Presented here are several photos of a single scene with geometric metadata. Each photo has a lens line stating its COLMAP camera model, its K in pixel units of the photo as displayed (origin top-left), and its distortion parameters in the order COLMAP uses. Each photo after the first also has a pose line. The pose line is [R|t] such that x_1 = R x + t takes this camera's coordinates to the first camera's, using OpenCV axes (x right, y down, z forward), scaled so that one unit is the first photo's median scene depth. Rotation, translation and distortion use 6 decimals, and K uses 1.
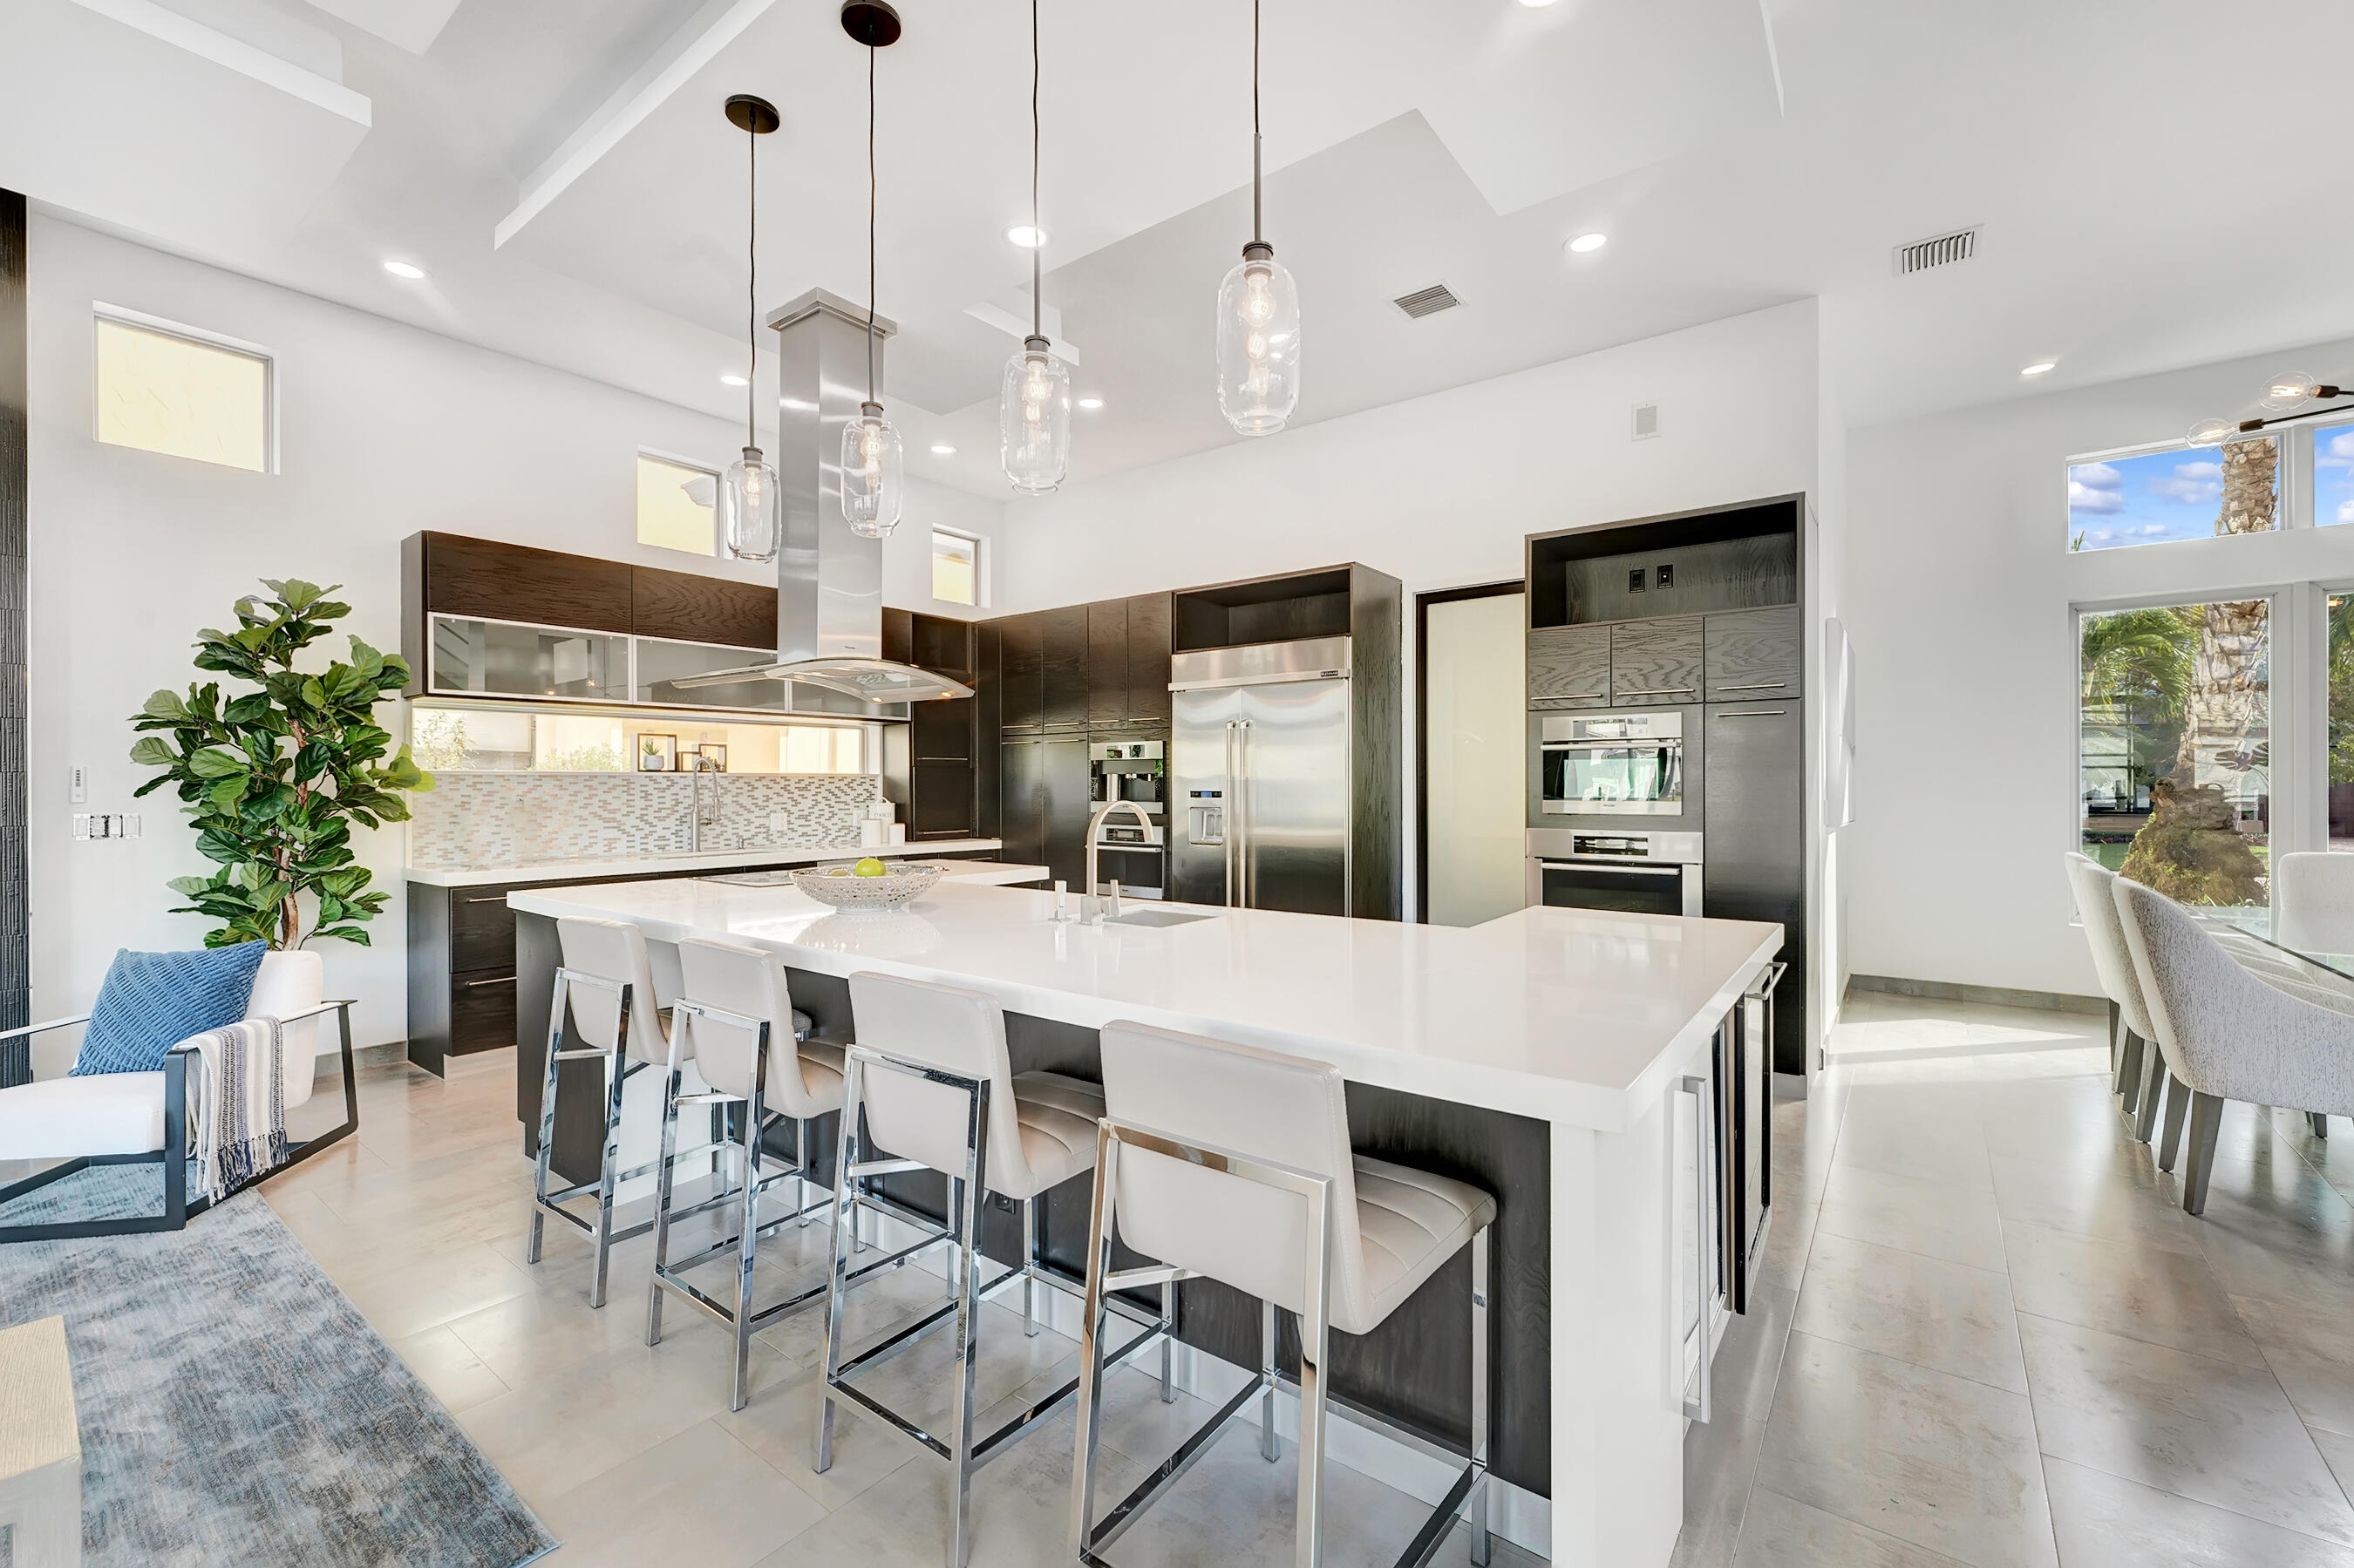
lens RADIAL K [[988.9, 0, 1164.6], [0, 988.9, 778.3], [0, 0, 1]] dist [-0.002119, 0.000438]
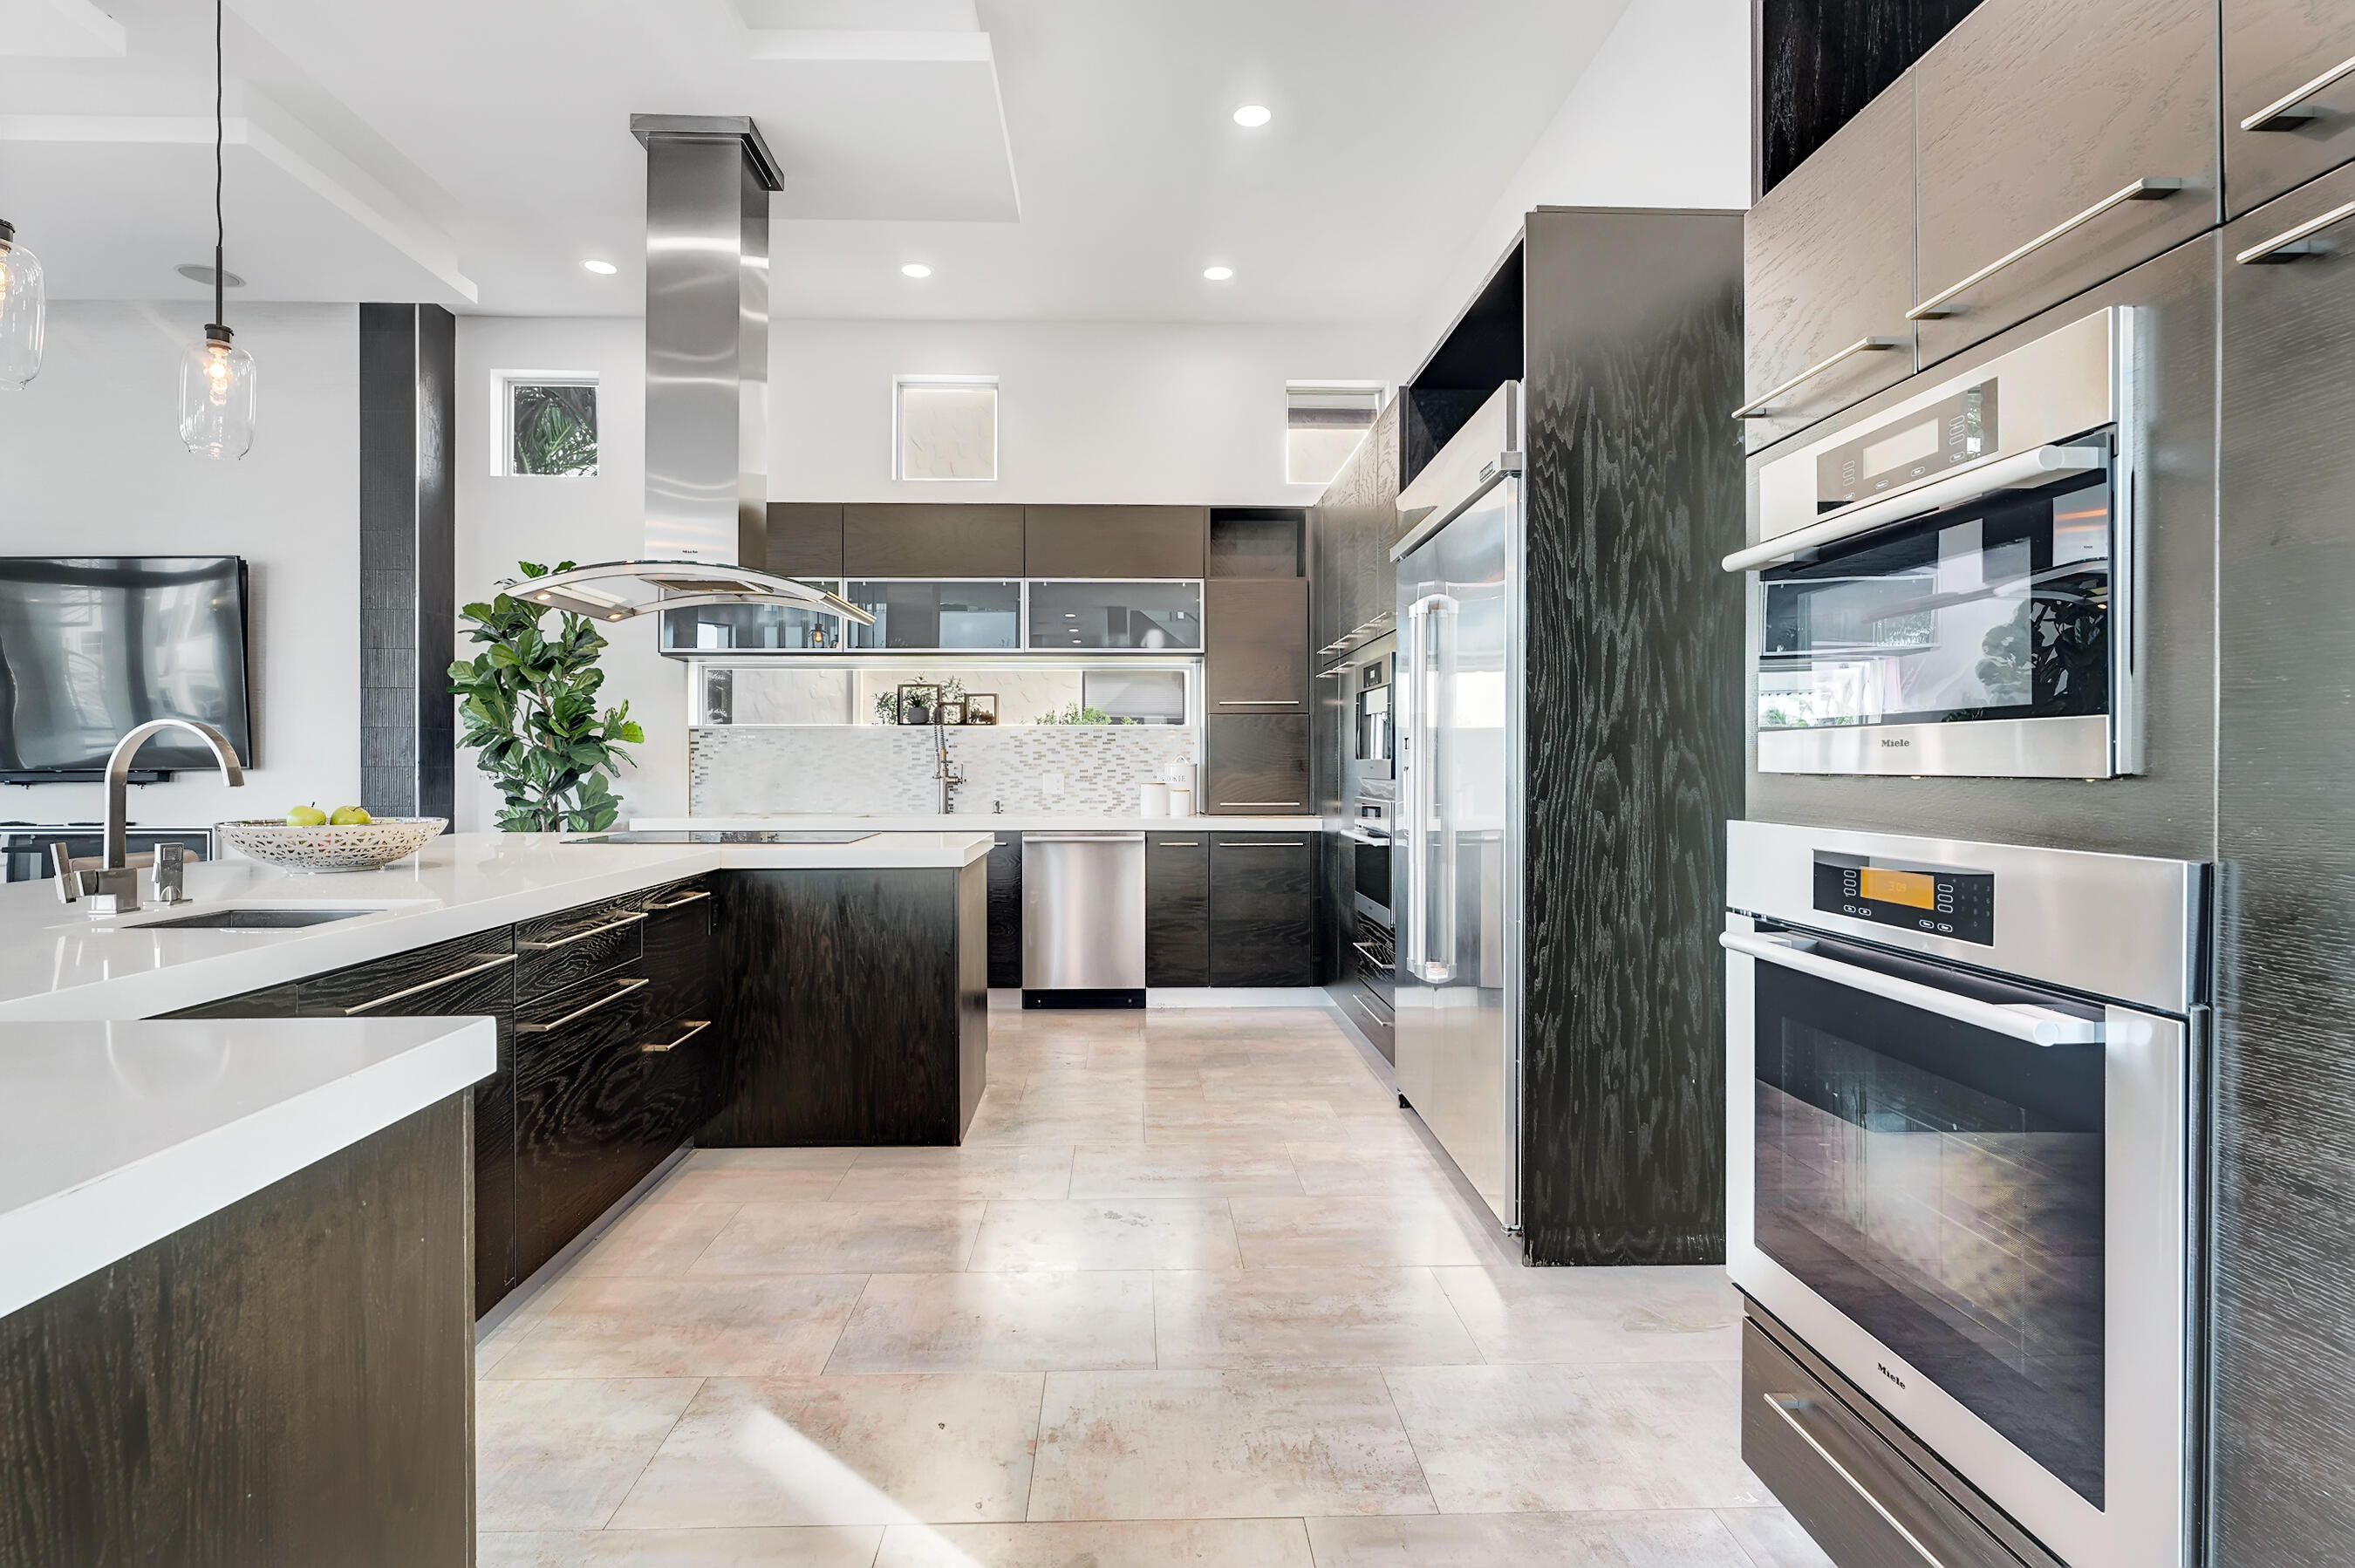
lens RADIAL K [[1109.2, 0, 1163.4], [0, 1109.2, 768.4], [0, 0, 1]] dist [0.006924, 0.001336]
pose [[0.642601, 0.005675, -0.766180, 0.431082], [0.002994, 0.999946, 0.009917, 0.024159], [0.766195, -0.008666, 0.642550, 0.512933]]
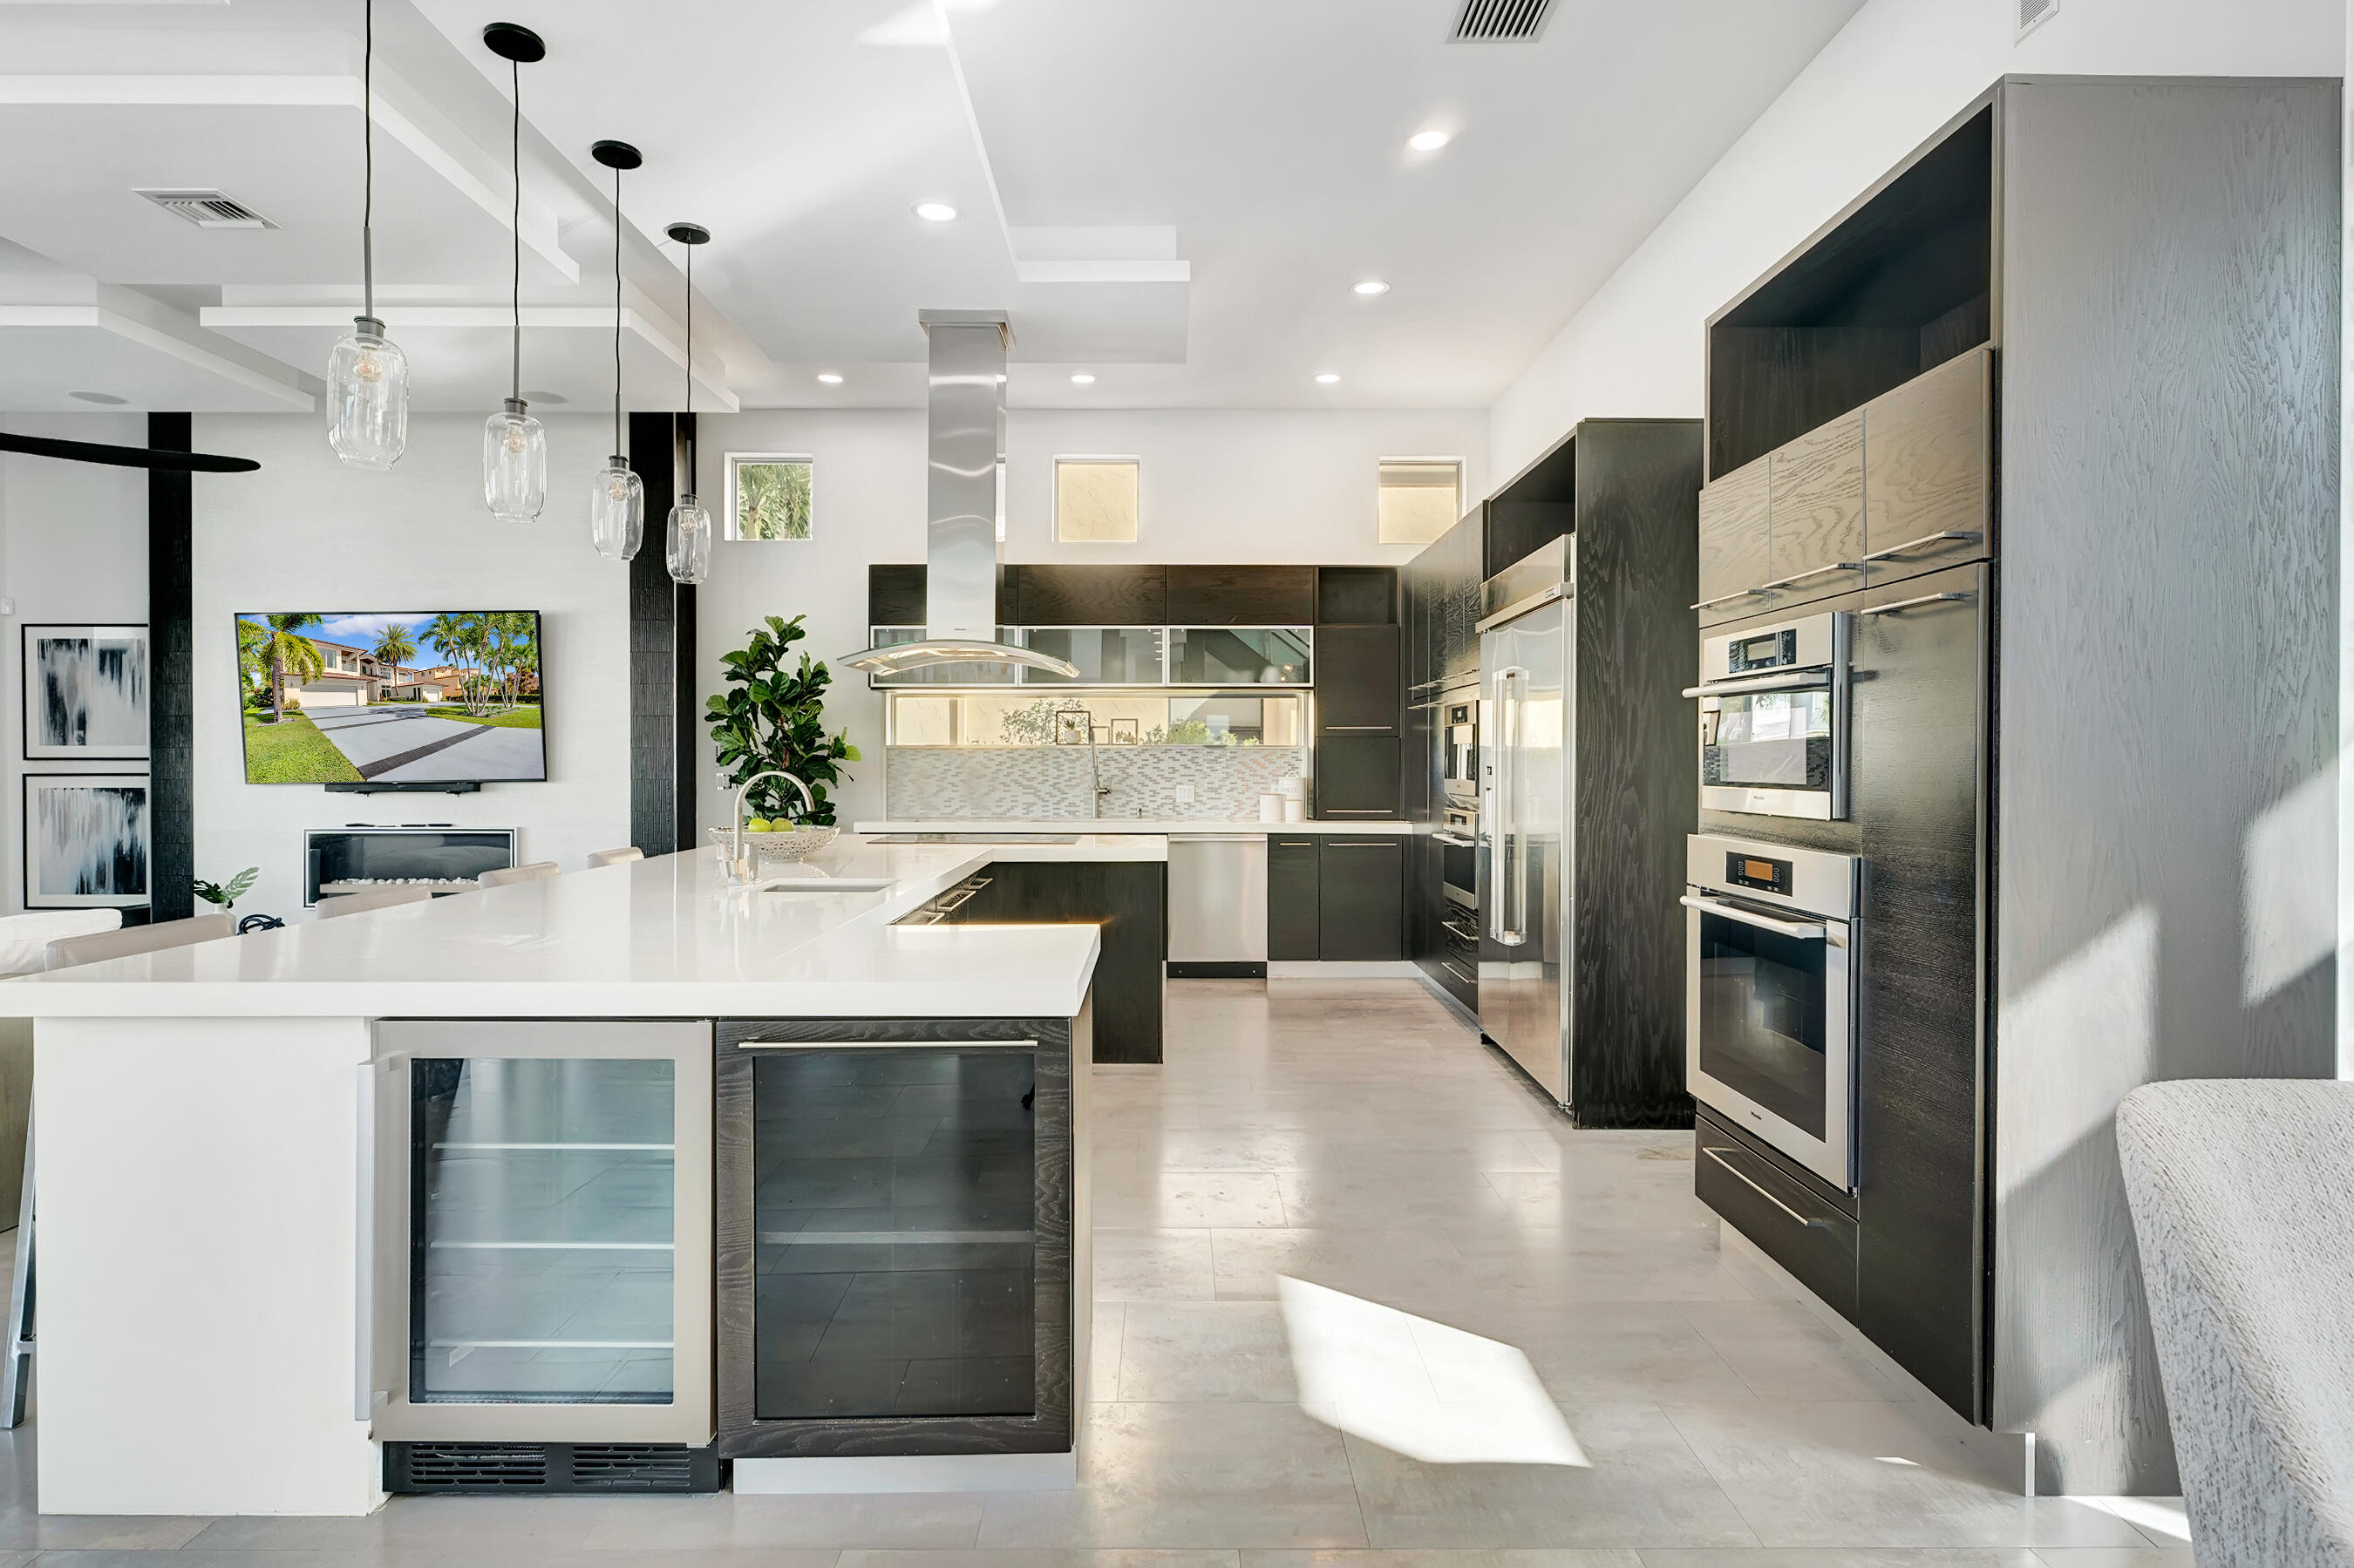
lens RADIAL K [[1146.6, 0, 1182.0], [0, 1146.6, 768.3], [0, 0, 1]] dist [0.001739, 0.000335]
pose [[0.625147, 0.009892, -0.780444, 0.575841], [0.001428, 0.999904, 0.013818, 0.002121], [0.780505, -0.009753, 0.625073, 0.290407]]
